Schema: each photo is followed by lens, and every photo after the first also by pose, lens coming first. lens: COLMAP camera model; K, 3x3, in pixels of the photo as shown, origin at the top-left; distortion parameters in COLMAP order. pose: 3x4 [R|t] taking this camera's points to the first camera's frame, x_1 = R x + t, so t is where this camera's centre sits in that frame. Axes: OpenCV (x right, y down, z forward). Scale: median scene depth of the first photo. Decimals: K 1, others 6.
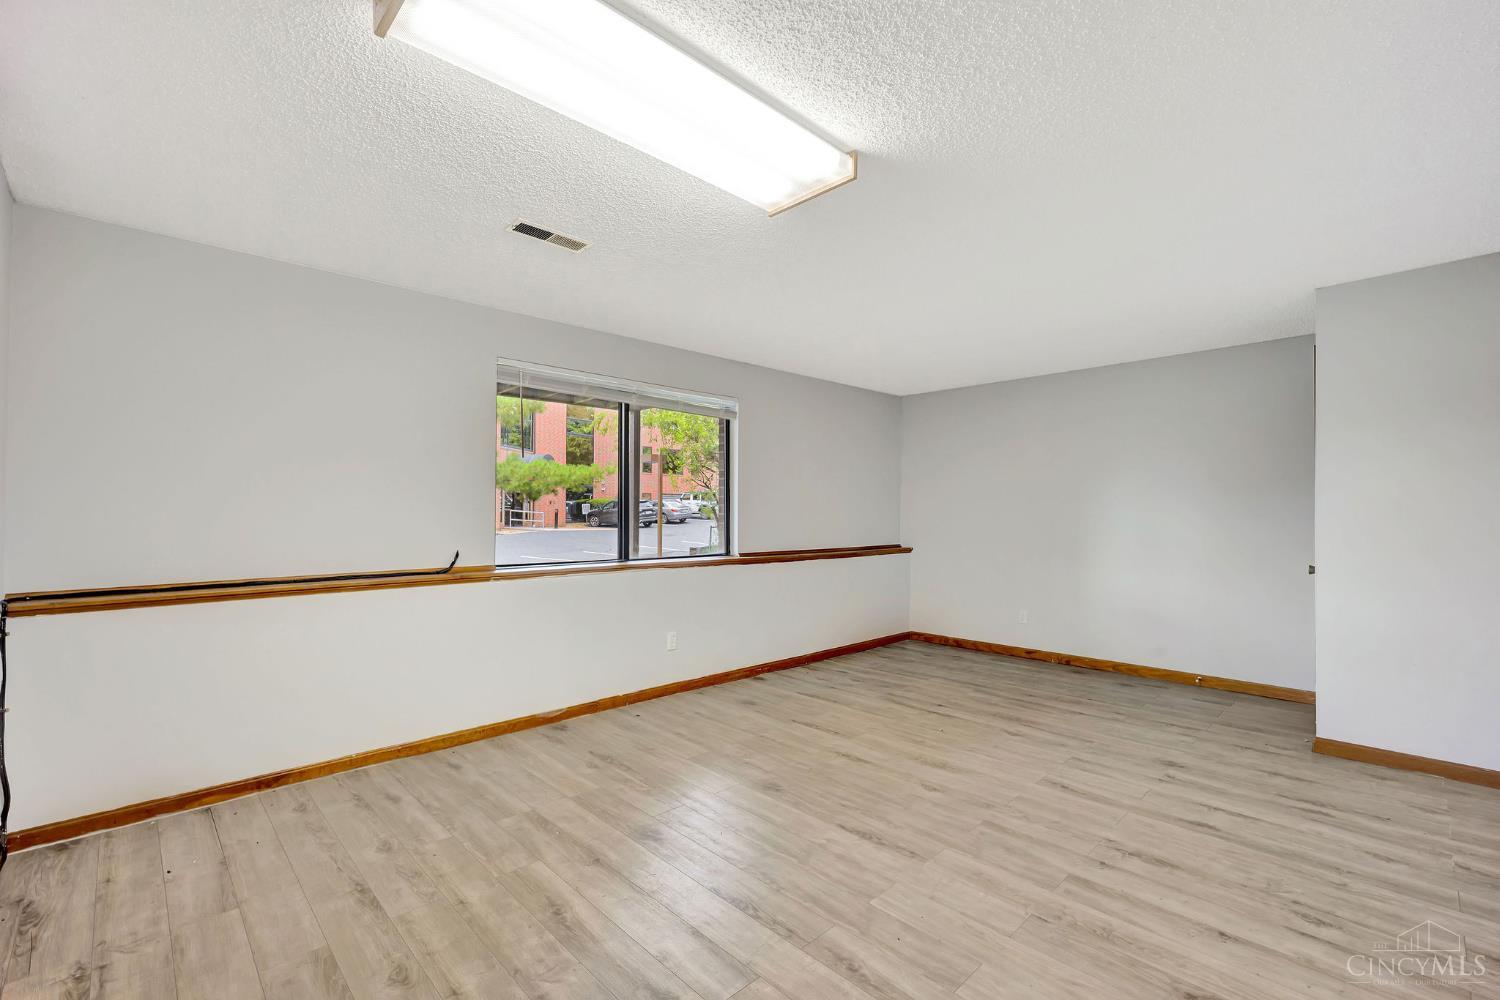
lens RADIAL K [[655.0, 0, 749.8], [0, 655.0, 495.8], [0, 0, 1]] dist [-0.014576, 0.002818]
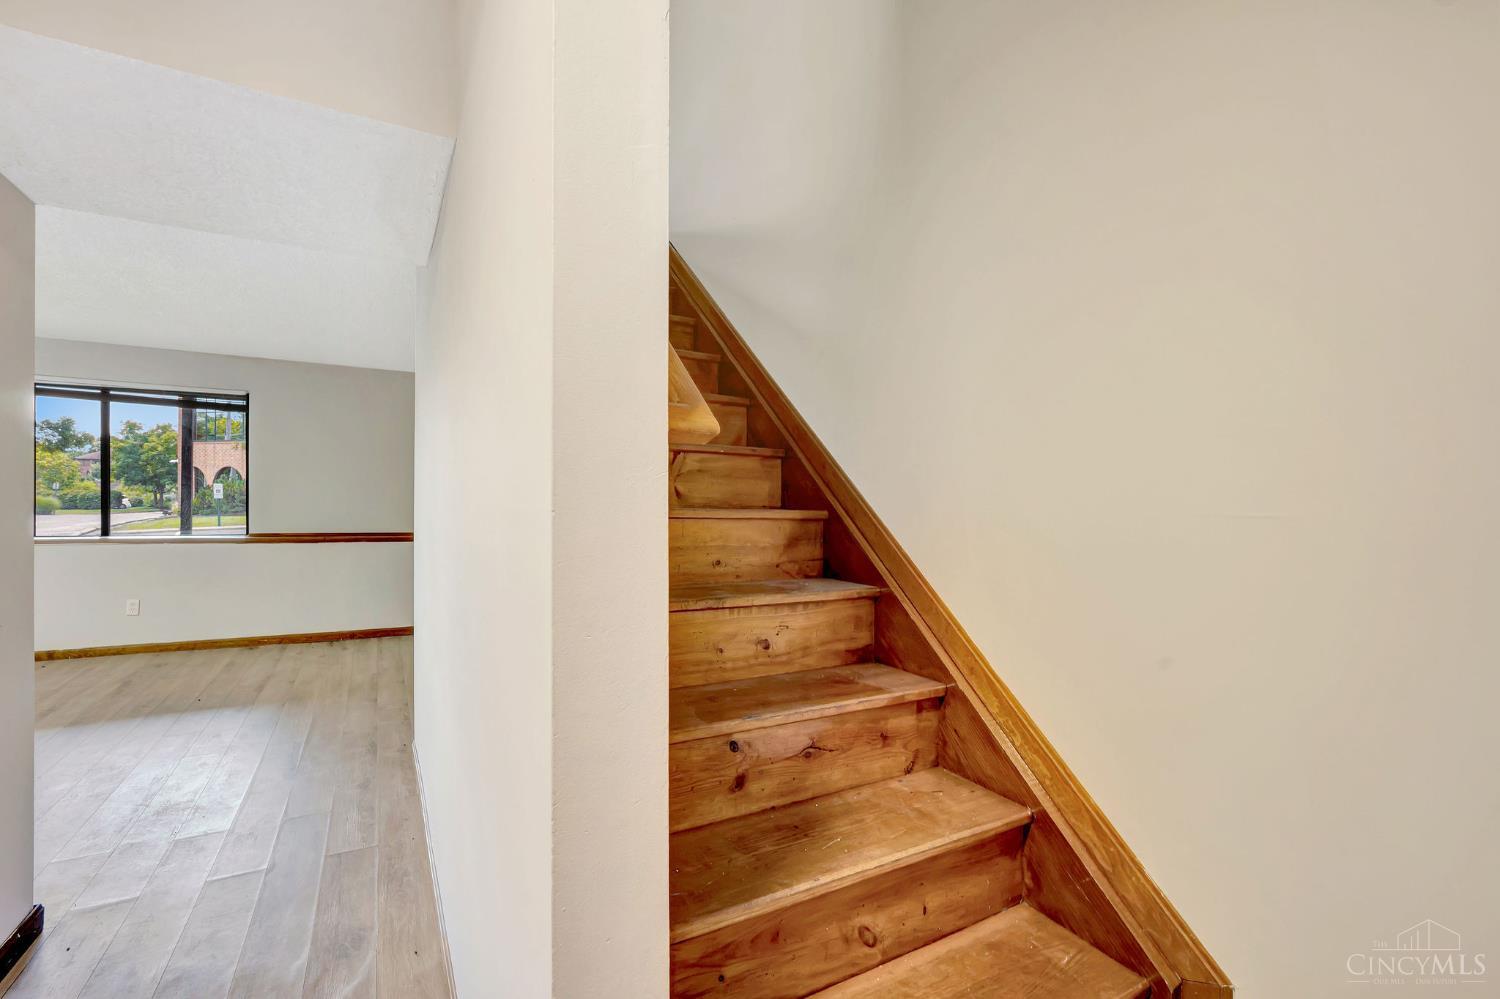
lens RADIAL K [[655.0, 0, 747.1], [0, 655.0, 503.9], [0, 0, 1]] dist [-0.014576, 0.002818]
pose [[0.967771, 0.013440, -0.251471, 1.728104], [-0.006652, 0.999591, 0.027823, 0.003856], [0.251742, -0.025253, 0.967465, 0.253514]]
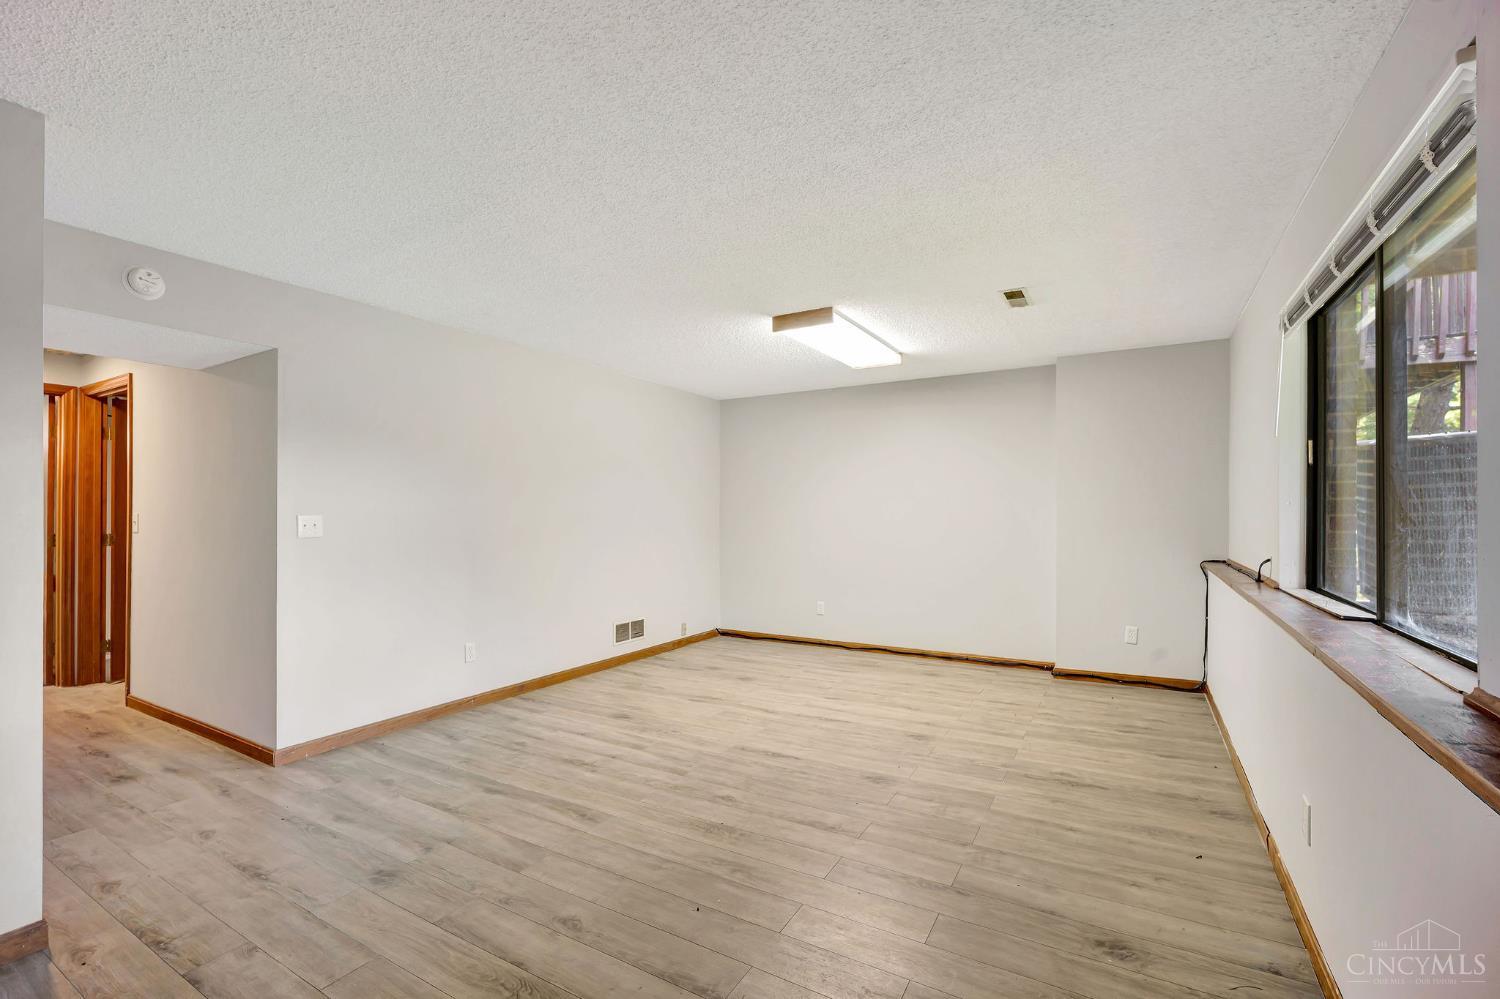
lens RADIAL K [[655.0, 0, 753.0], [0, 655.0, 512.0], [0, 0, 1]] dist [-0.014576, 0.002818]
pose [[-0.962310, -0.000724, -0.271953, 0.485068], [0.005983, 0.999698, -0.023831, 0.045502], [0.271888, -0.024560, -0.962015, 1.880212]]
